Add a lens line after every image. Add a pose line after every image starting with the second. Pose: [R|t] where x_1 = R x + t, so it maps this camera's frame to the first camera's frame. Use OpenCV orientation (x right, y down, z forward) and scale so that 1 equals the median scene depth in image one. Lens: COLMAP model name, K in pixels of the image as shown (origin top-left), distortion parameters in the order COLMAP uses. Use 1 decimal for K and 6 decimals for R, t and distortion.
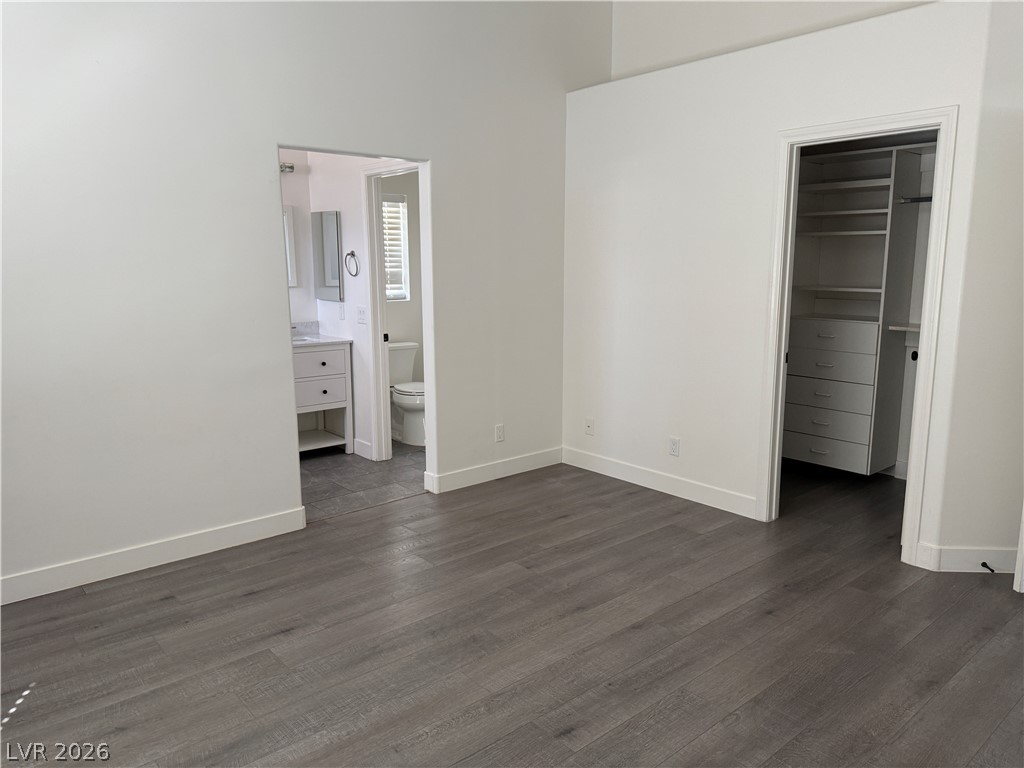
lens RADIAL K [[723.2, 0, 514.8], [0, 723.2, 382.3], [0, 0, 1]] dist [0.059781, -0.081495]
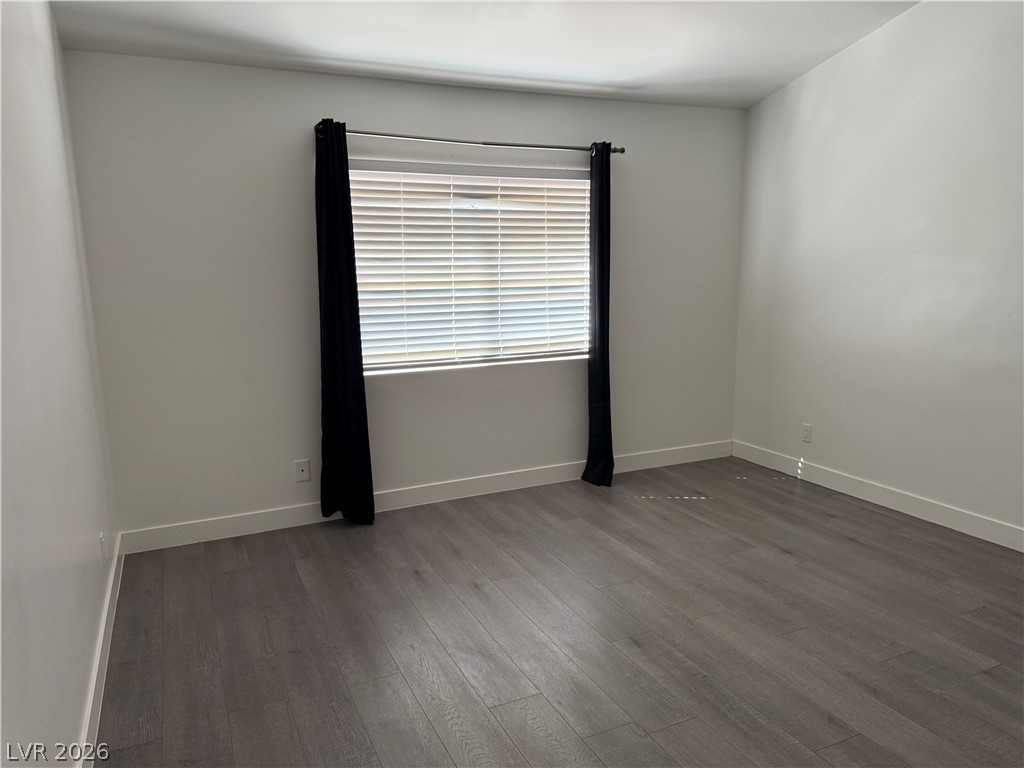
lens RADIAL K [[723.2, 0, 513.9], [0, 723.2, 384.9], [0, 0, 1]] dist [0.059781, -0.081495]
pose [[-0.257848, 0.175476, -0.950117, 0.971353], [-0.143137, 0.965580, 0.217178, -0.148148], [0.955524, 0.191996, -0.223856, 0.783431]]
